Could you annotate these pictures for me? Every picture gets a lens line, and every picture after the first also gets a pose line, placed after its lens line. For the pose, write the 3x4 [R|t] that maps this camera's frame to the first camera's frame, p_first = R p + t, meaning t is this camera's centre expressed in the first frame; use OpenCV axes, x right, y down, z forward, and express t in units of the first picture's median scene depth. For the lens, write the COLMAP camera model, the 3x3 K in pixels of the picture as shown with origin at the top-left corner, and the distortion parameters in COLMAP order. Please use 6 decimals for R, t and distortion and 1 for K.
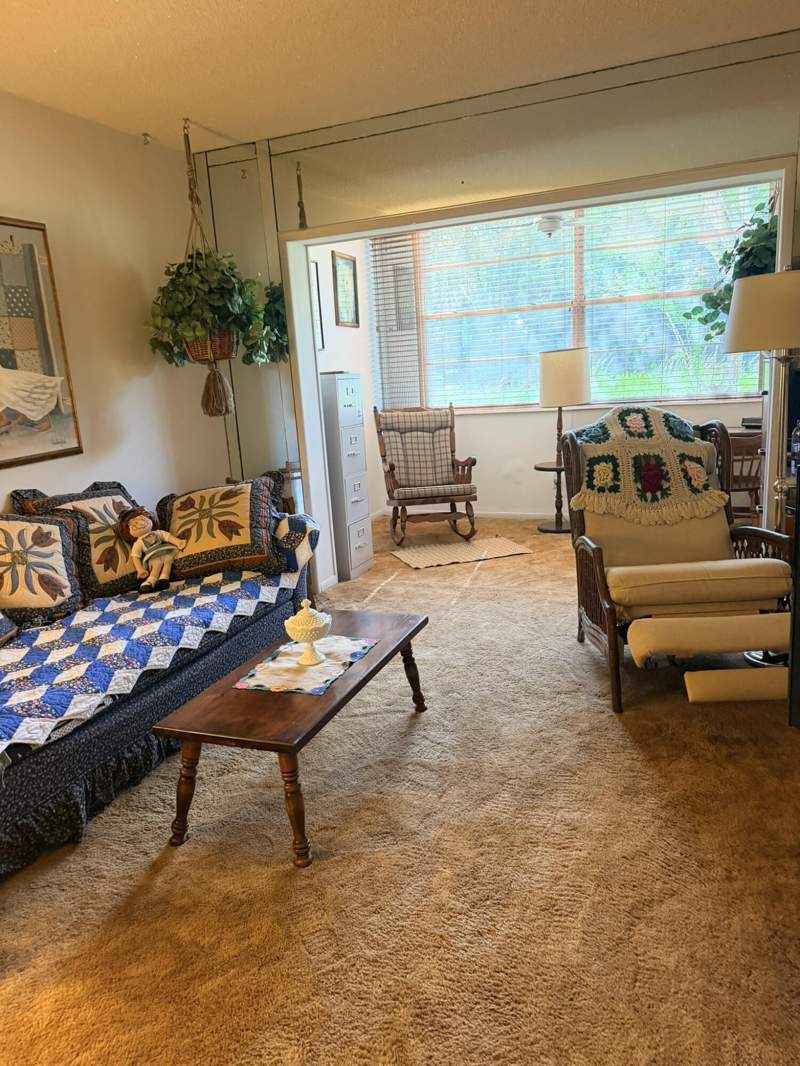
lens RADIAL K [[738.3, 0, 399.1], [0, 738.3, 550.3], [0, 0, 1]] dist [0.122811, -0.229382]
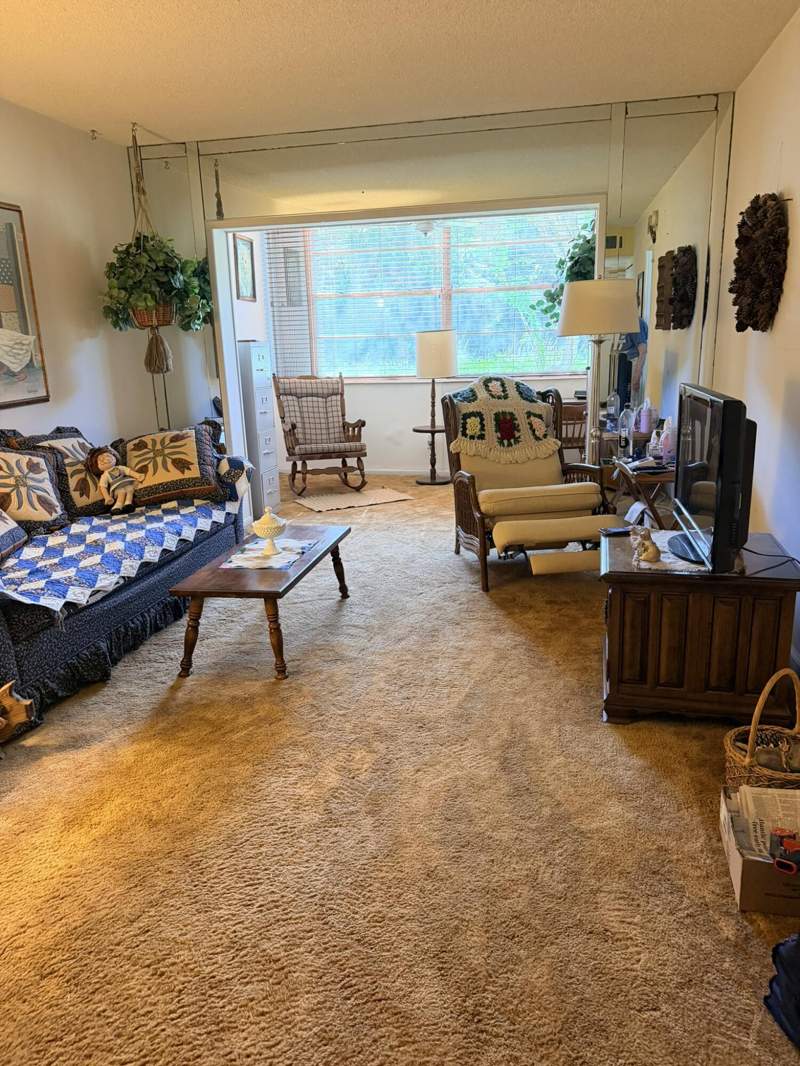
lens RADIAL K [[738.3, 0, 399.1], [0, 738.3, 550.3], [0, 0, 1]] dist [0.122811, -0.229382]
pose [[0.982825, -0.016020, 0.183845, -0.104038], [0.010957, 0.999533, 0.028522, 0.081575], [-0.184216, -0.026017, 0.982541, -0.285792]]
